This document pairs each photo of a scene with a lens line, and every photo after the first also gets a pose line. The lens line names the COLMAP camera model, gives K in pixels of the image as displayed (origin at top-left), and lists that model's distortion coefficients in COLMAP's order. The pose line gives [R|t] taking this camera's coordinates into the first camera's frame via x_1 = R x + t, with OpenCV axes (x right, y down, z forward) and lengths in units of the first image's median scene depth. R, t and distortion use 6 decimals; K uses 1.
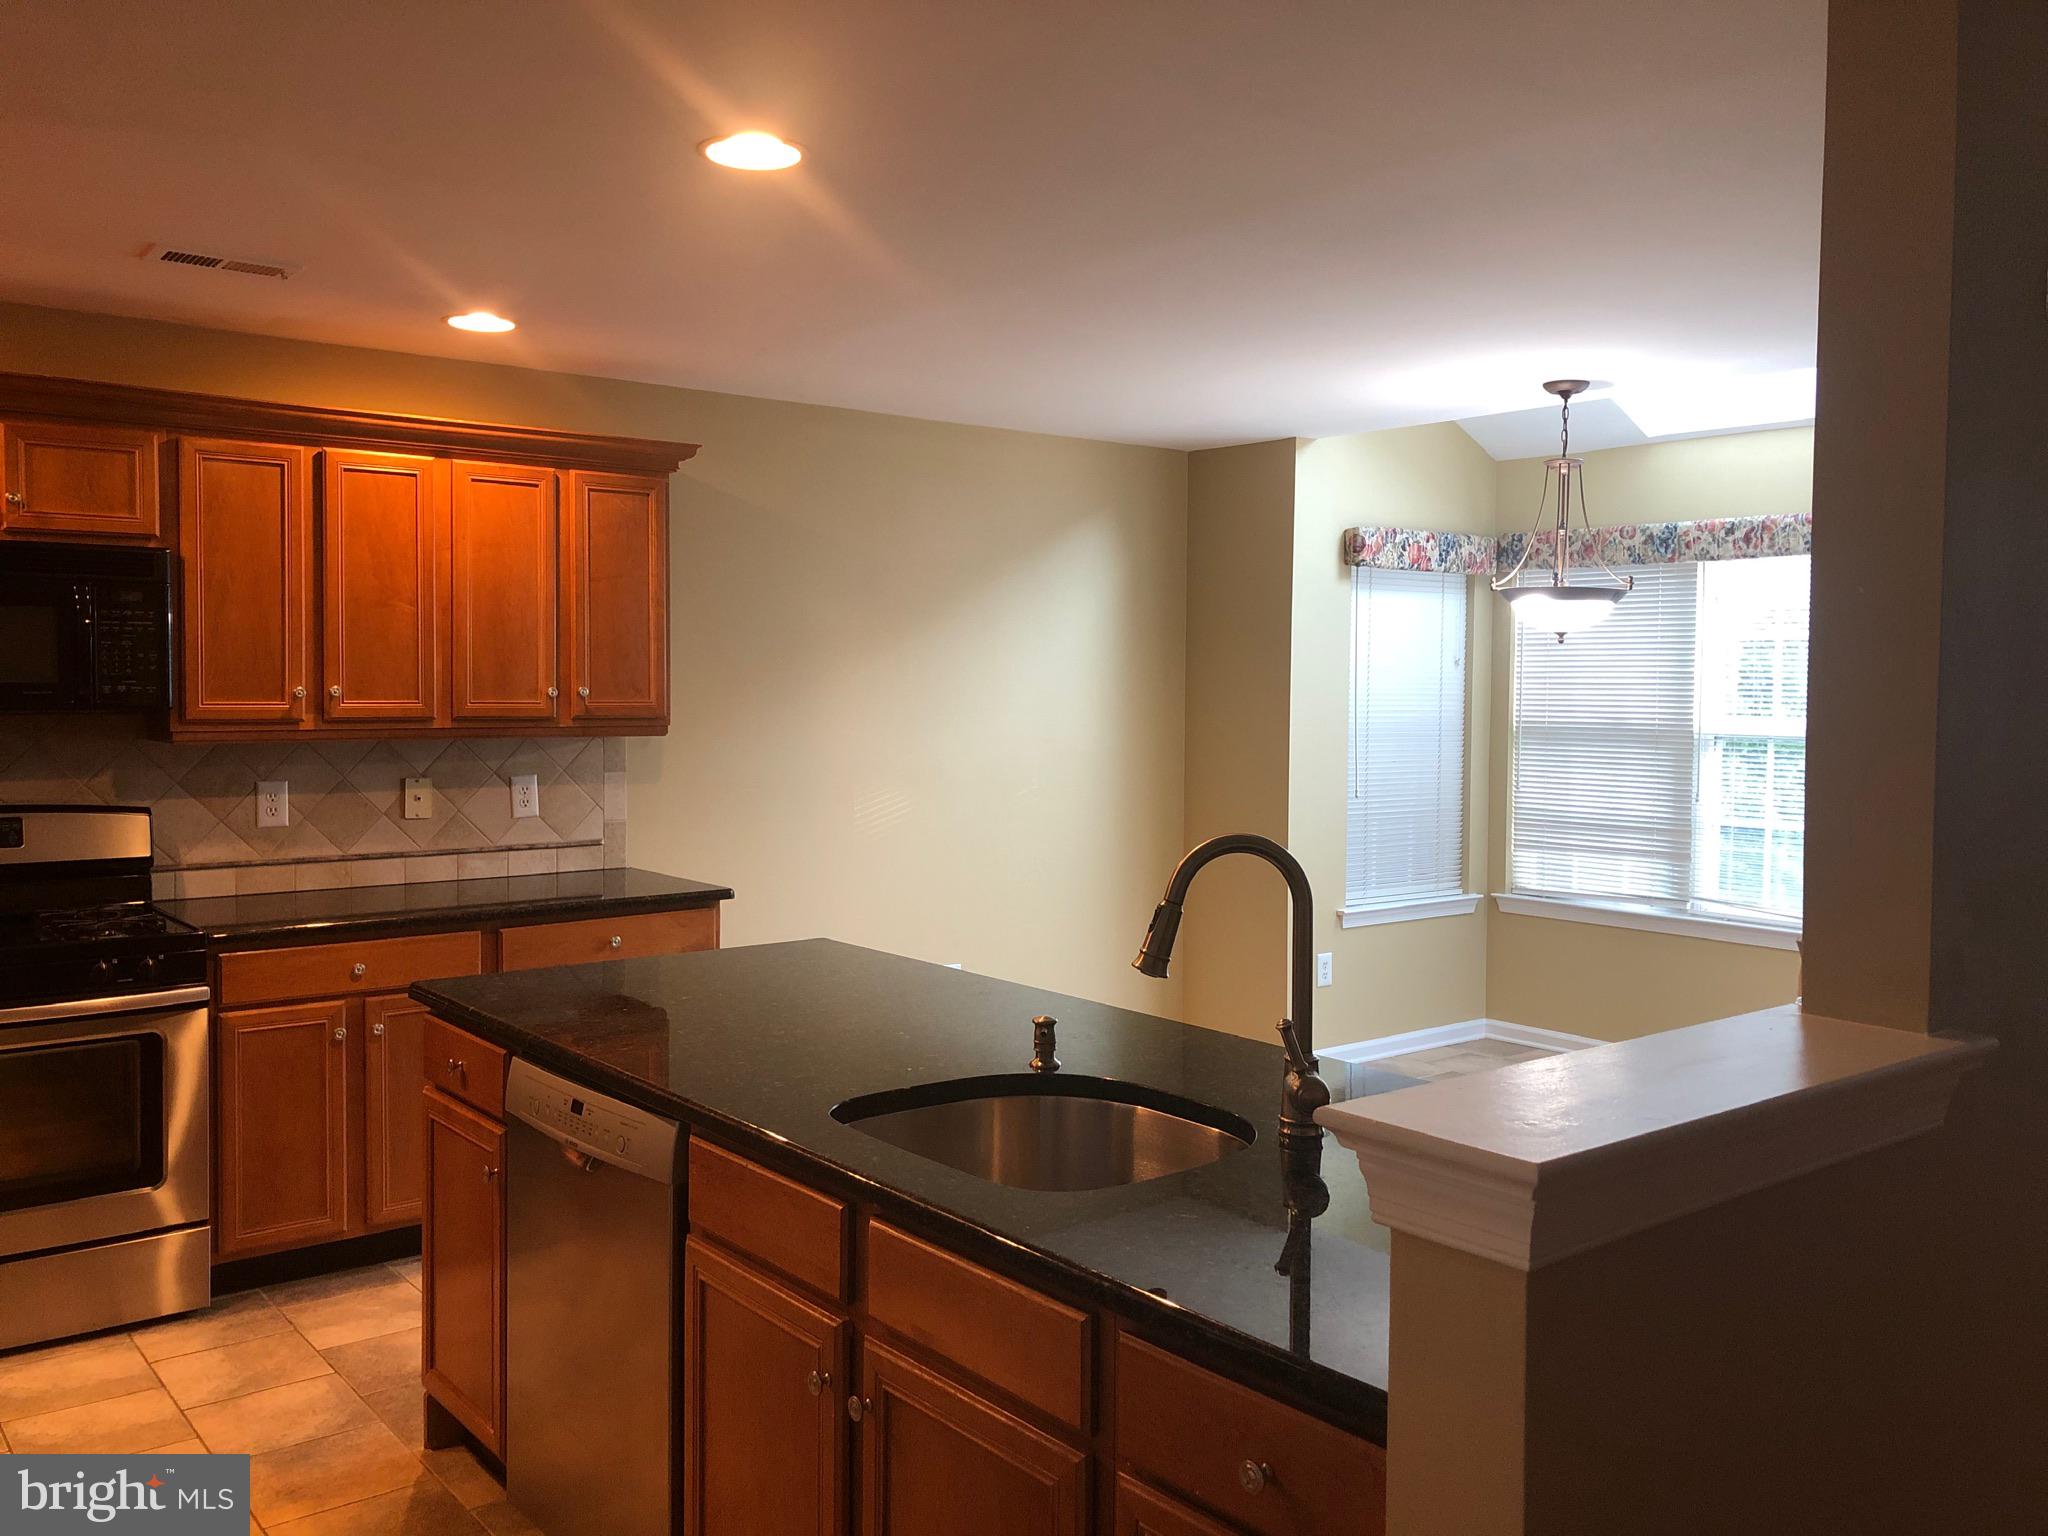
lens RADIAL K [[1706.7, 0, 1019.2], [0, 1706.7, 753.8], [0, 0, 1]] dist [0.126622, -0.205637]
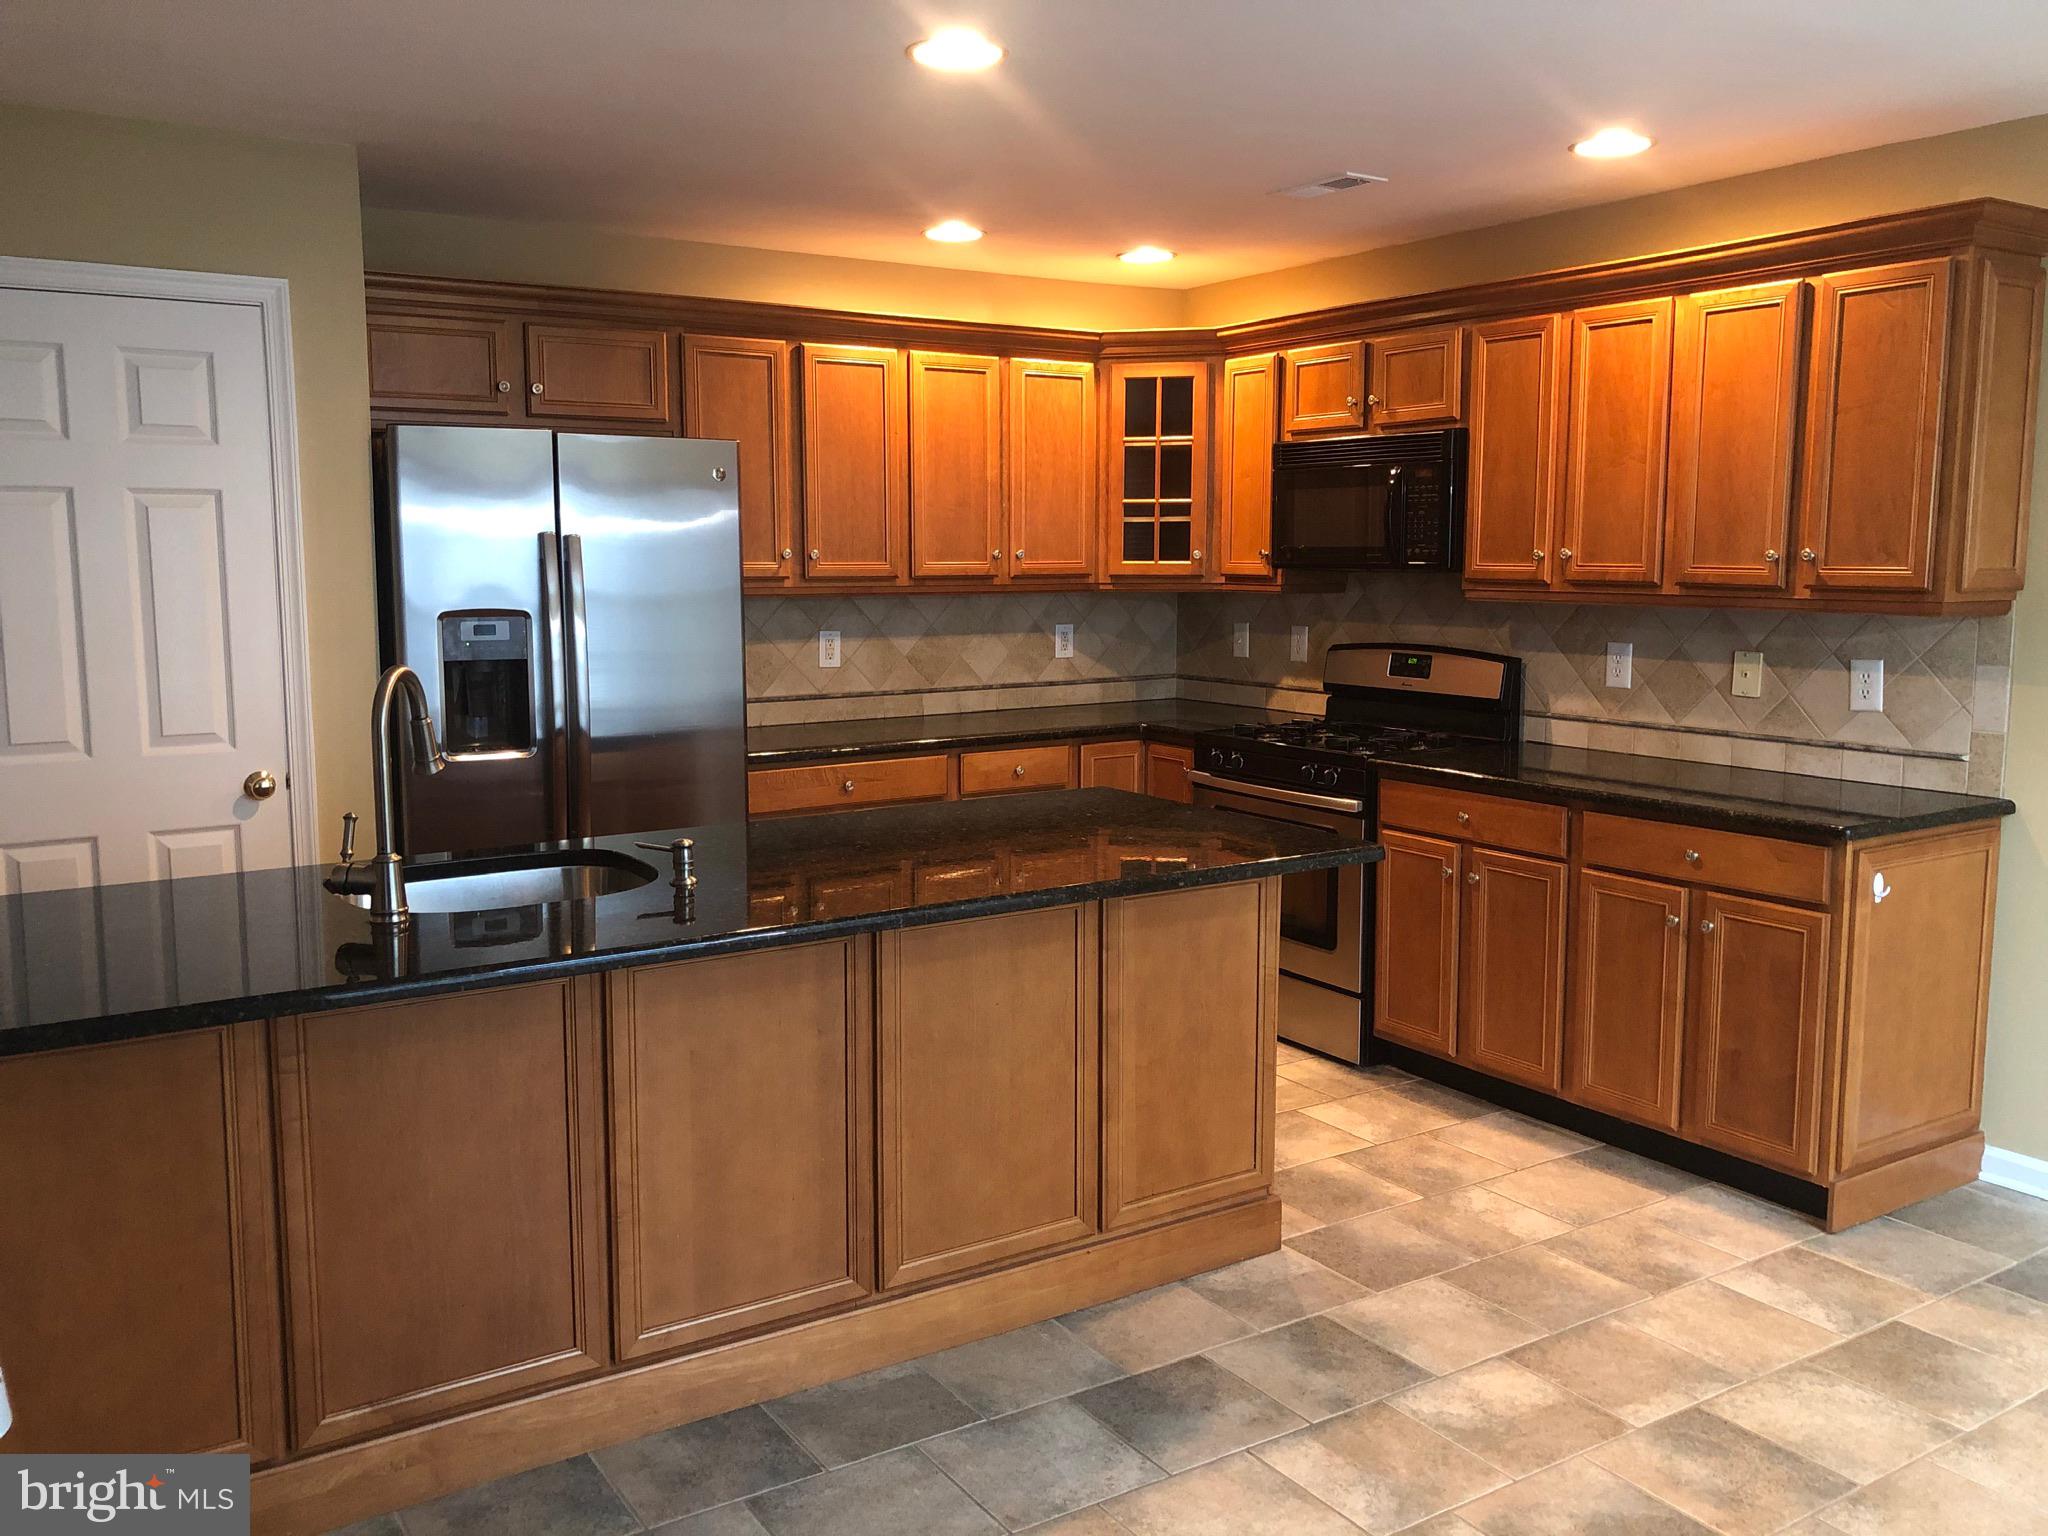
lens RADIAL K [[1706.7, 0, 1019.2], [0, 1706.7, 753.8], [0, 0, 1]] dist [0.126622, -0.205637]
pose [[-0.083637, 0.117530, -0.989541, 0.607190], [-0.044484, 0.991590, 0.121534, -0.027239], [0.995503, 0.054183, -0.077705, 0.723249]]
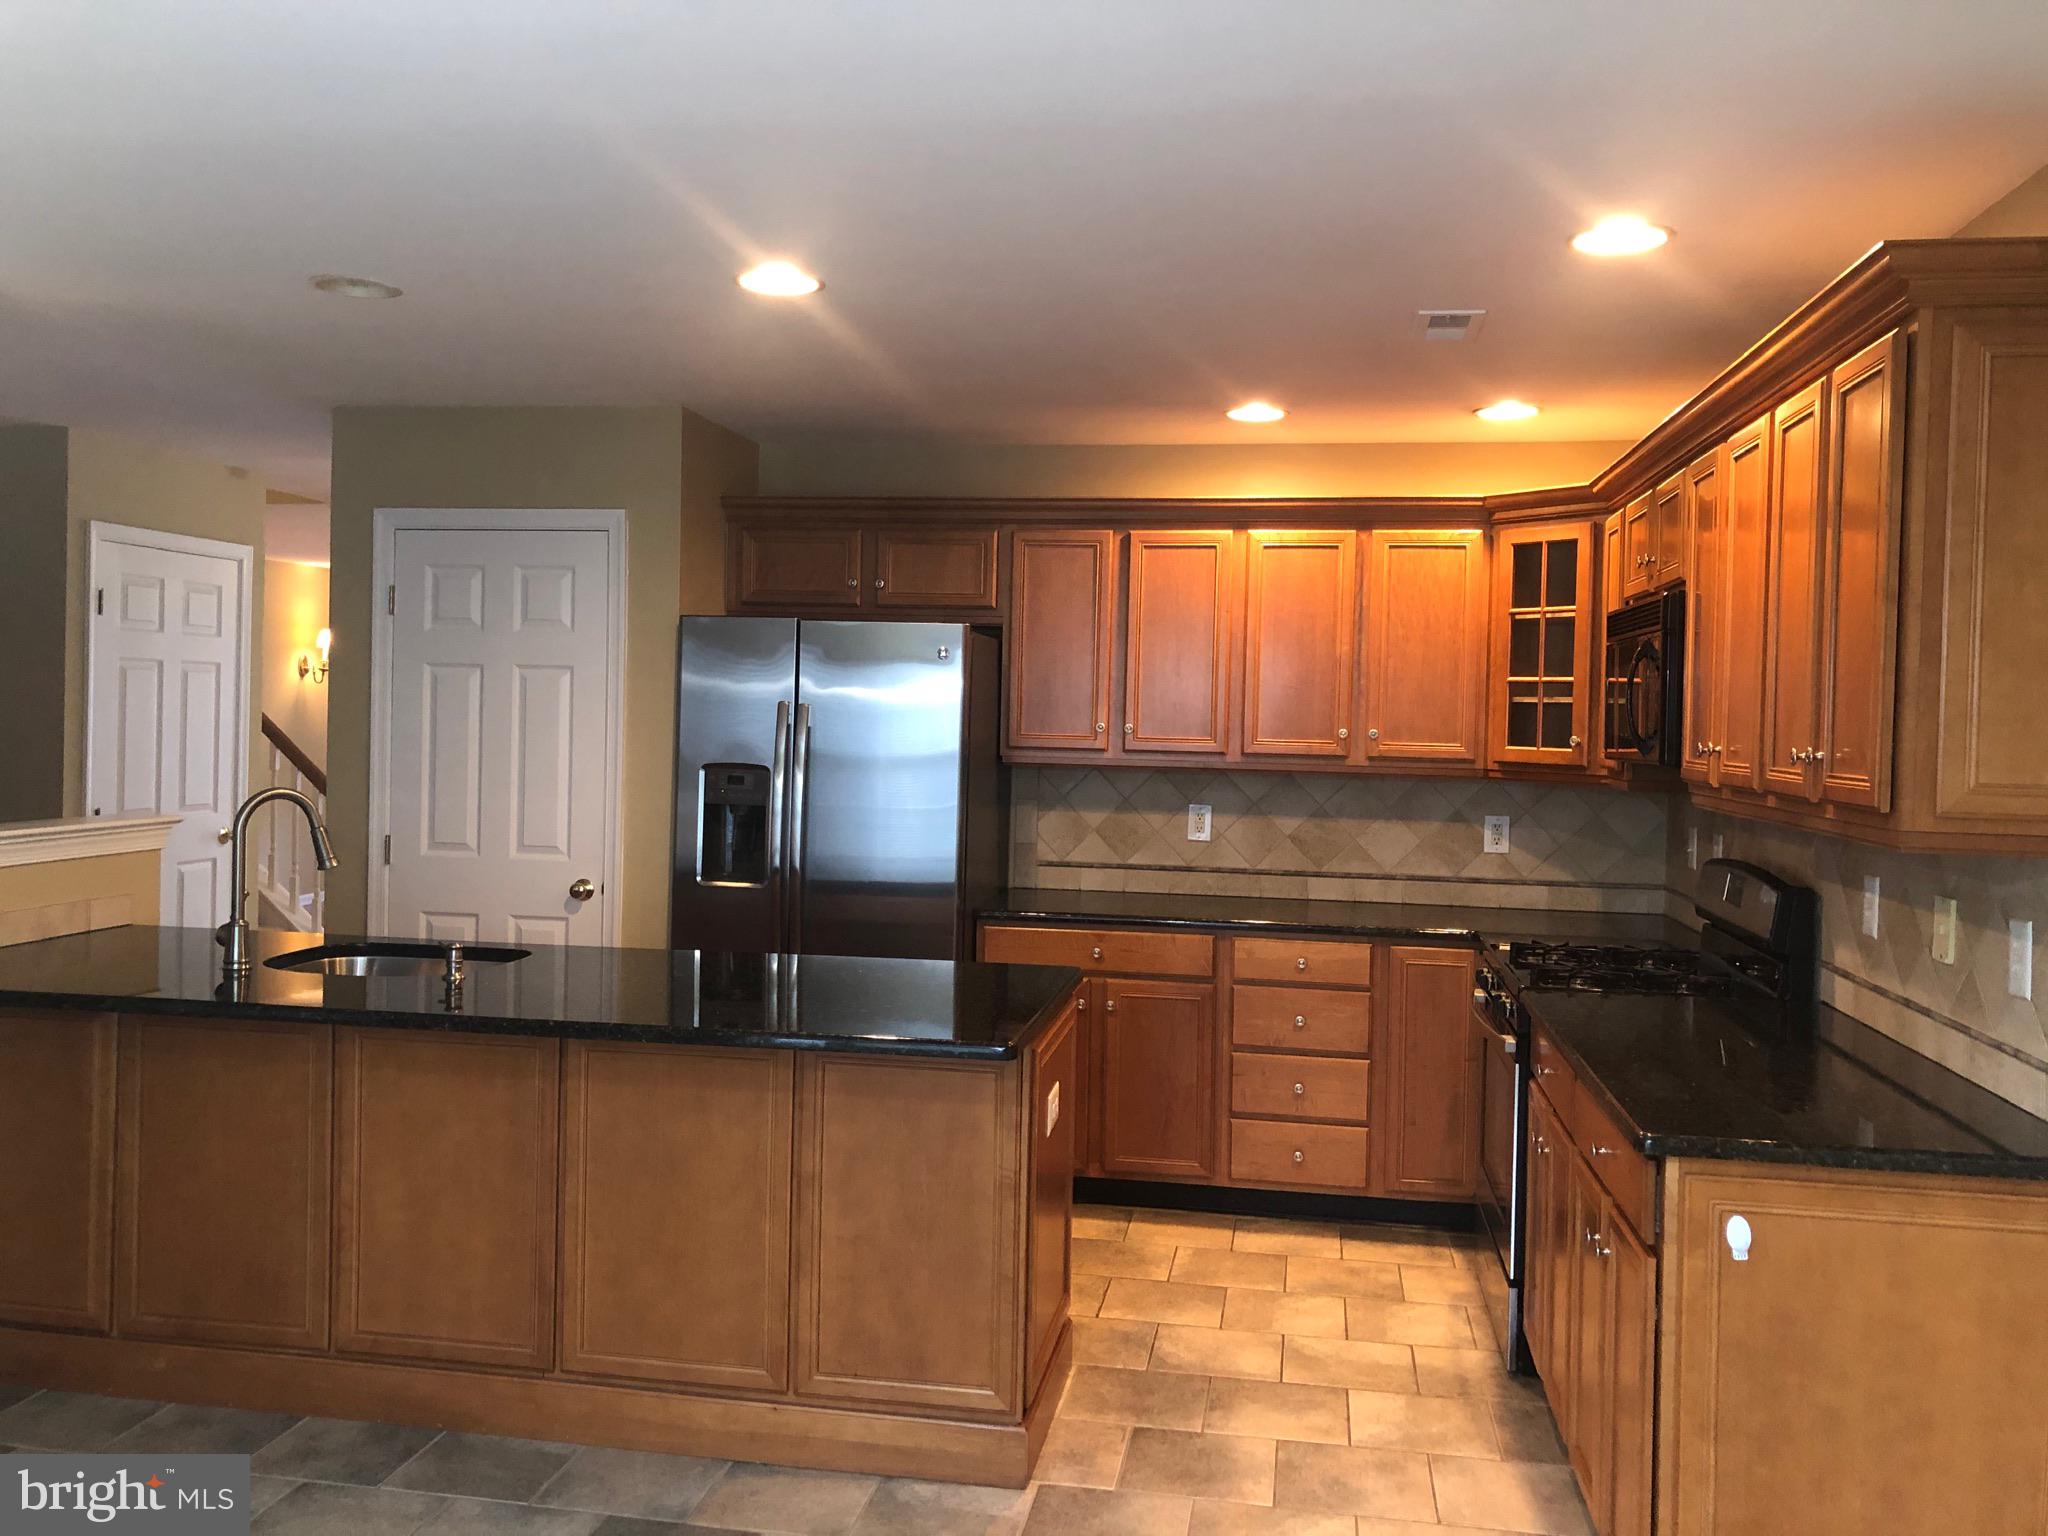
lens RADIAL K [[1706.7, 0, 1019.2], [0, 1706.7, 753.8], [0, 0, 1]] dist [0.126622, -0.205637]
pose [[-0.740711, -0.005942, -0.671798, 0.337025], [-0.057038, 0.996907, 0.054070, -0.054732], [0.669399, 0.078368, -0.738758, 1.285919]]
